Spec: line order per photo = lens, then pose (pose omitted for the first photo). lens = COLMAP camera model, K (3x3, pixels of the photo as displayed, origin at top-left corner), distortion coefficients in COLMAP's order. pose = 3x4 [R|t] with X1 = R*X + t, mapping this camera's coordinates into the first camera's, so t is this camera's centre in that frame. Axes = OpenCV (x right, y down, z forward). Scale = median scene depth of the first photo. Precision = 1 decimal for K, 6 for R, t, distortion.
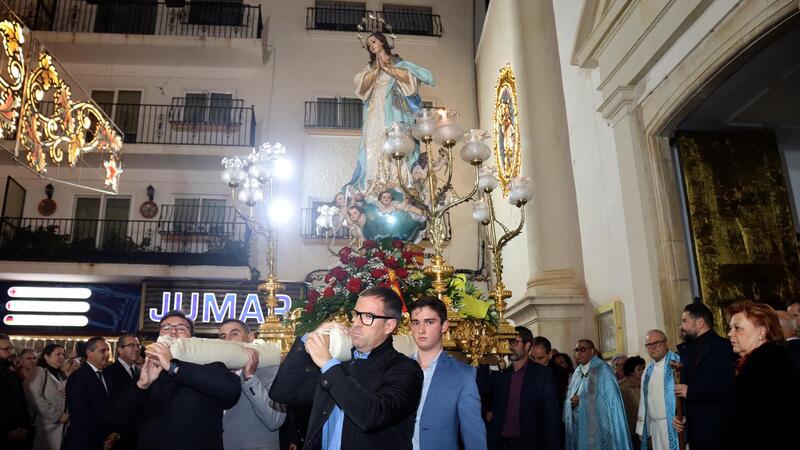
lens RADIAL K [[590.7, 0, 400.0], [0, 590.7, 225.0], [0, 0, 1]] dist [-0.177573, 0.114909]
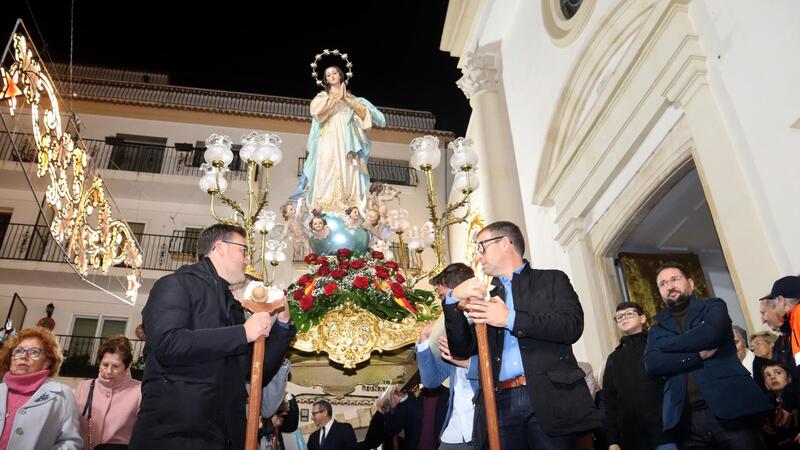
lens RADIAL K [[590.7, 0, 400.0], [0, 590.7, 225.0], [0, 0, 1]] dist [-0.177573, 0.114909]
pose [[0.997692, 0.025431, 0.062956, -0.066534], [-0.008021, 0.964858, -0.262650, 0.104190], [-0.067423, 0.261539, 0.962835, -0.184800]]
